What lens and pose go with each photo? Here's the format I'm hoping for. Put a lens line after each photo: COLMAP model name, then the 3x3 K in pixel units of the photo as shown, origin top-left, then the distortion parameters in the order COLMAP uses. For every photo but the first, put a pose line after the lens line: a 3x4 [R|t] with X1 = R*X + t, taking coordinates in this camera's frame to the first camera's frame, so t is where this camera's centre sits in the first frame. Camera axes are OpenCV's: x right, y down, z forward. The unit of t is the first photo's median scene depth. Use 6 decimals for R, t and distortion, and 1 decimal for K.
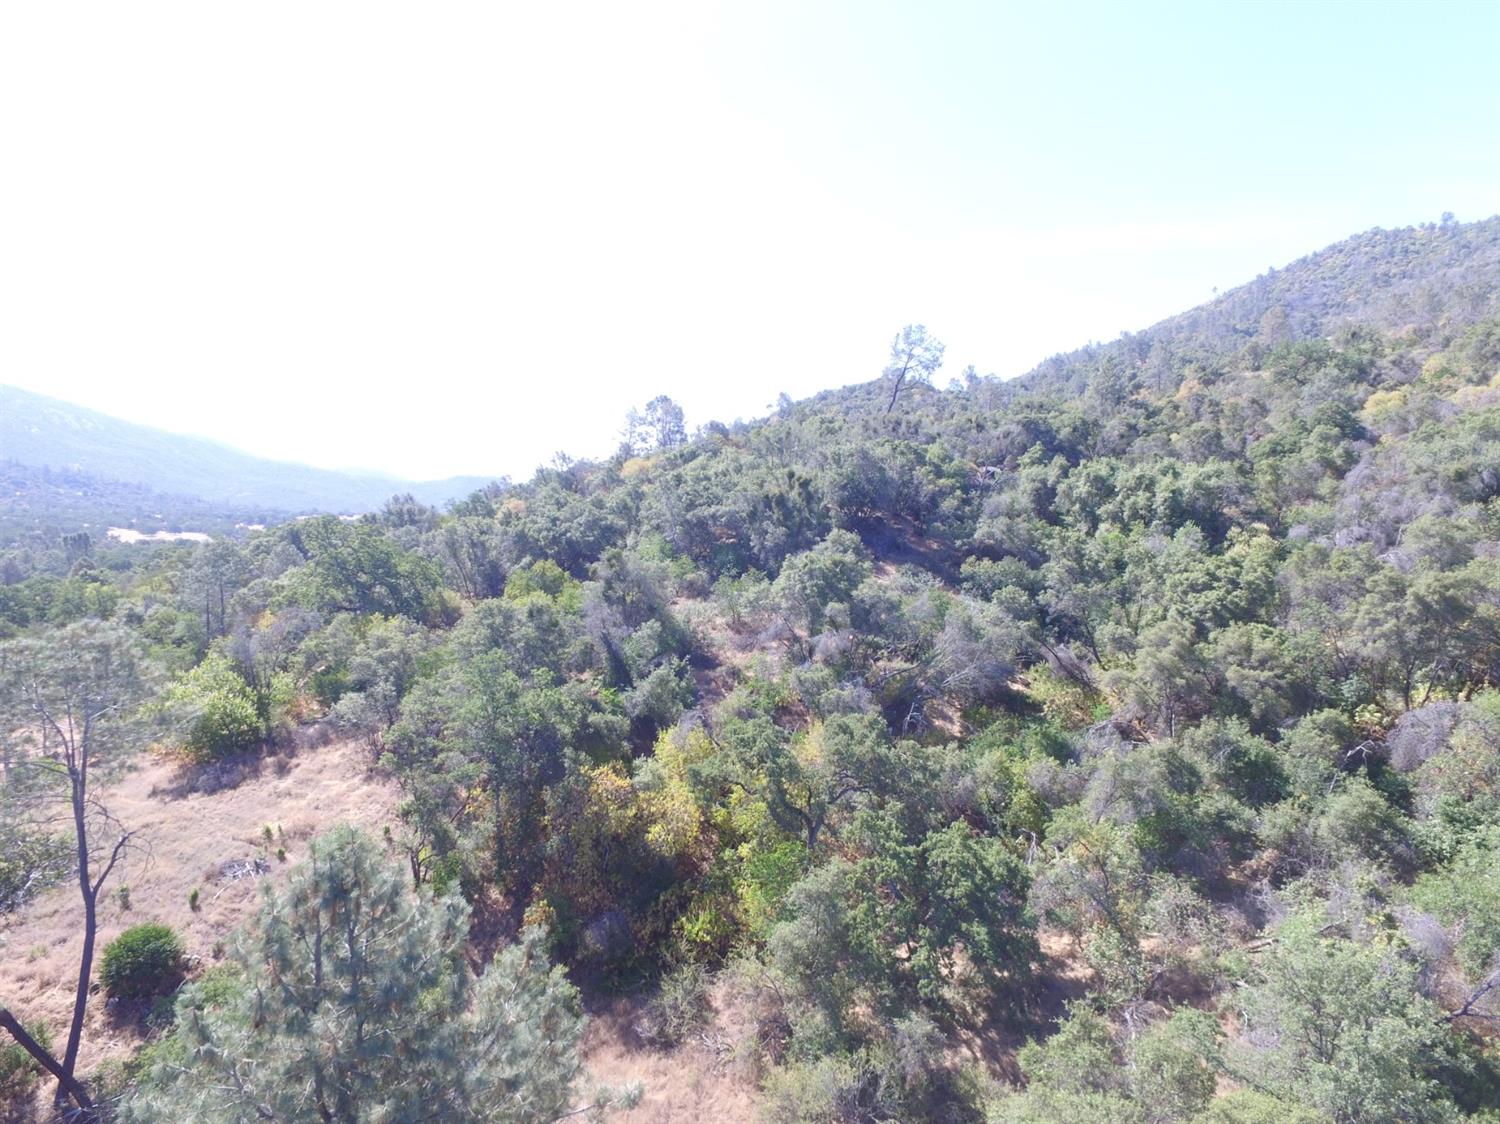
lens RADIAL K [[869.1, 0, 736.7], [0, 869.1, 570.0], [0, 0, 1]] dist [-0.014844, 0.020614]
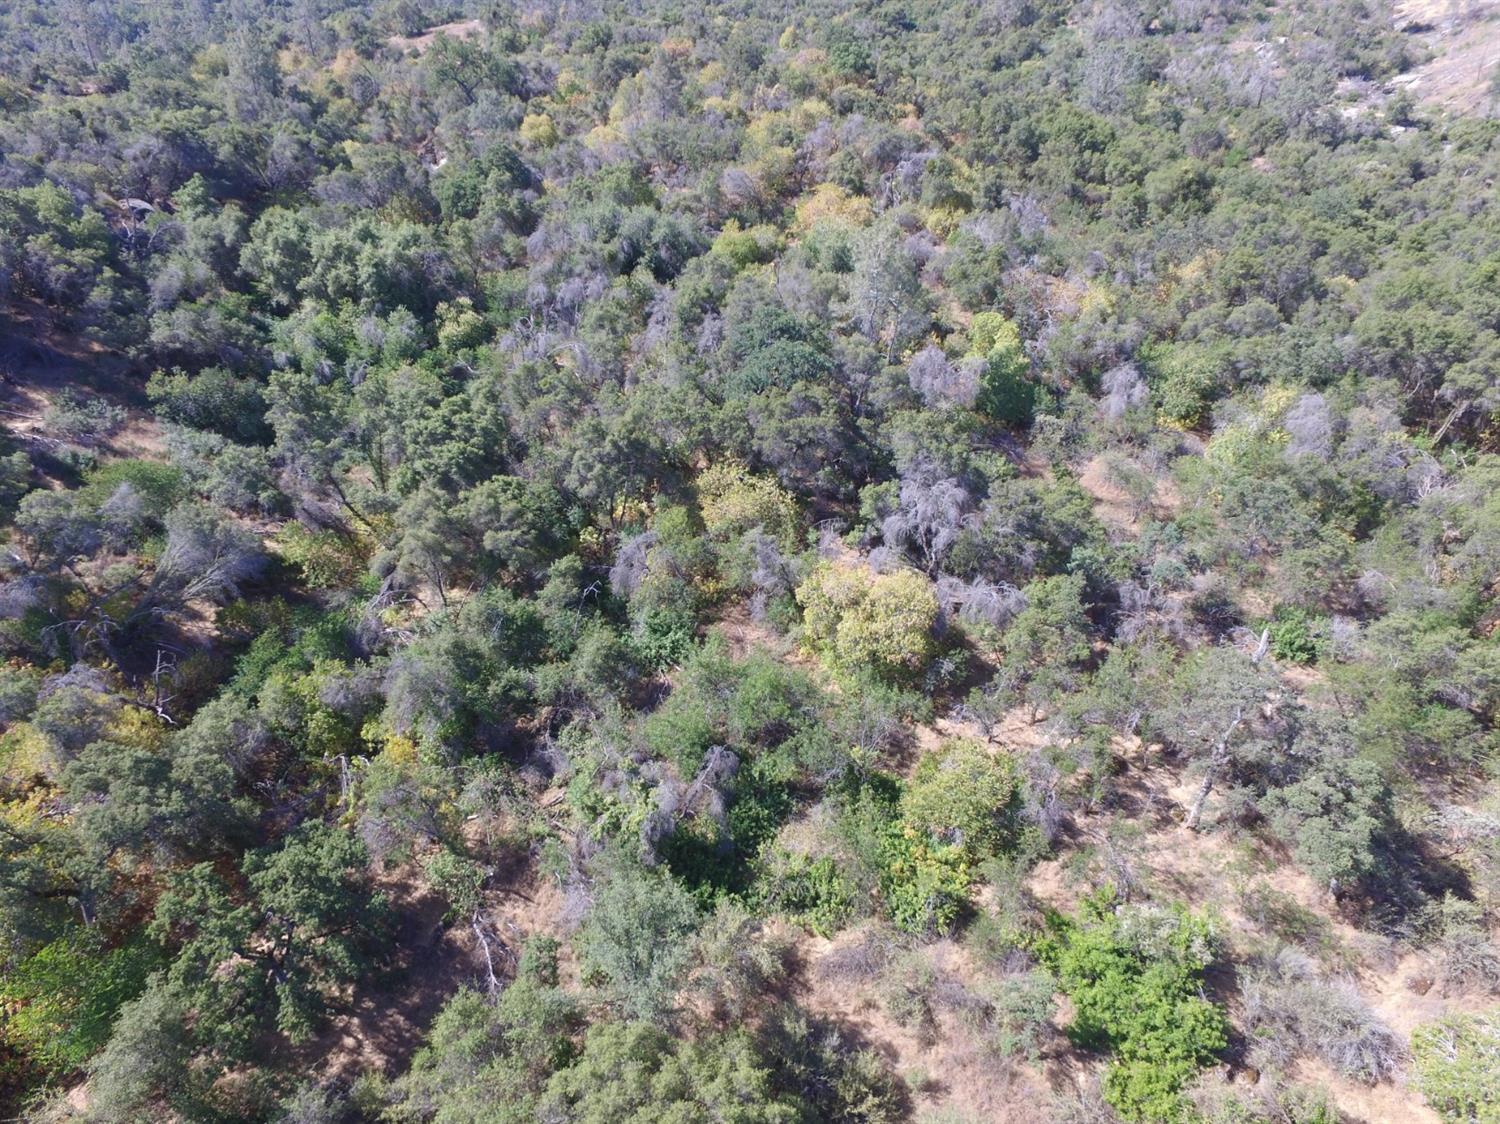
lens RADIAL K [[869.1, 0, 736.7], [0, 869.1, 570.0], [0, 0, 1]] dist [-0.014844, 0.020614]
pose [[0.656263, -0.311194, 0.687370, 0.012514], [0.031192, 0.921398, 0.387366, -0.148591], [-0.753888, -0.232774, 0.614386, 0.056020]]
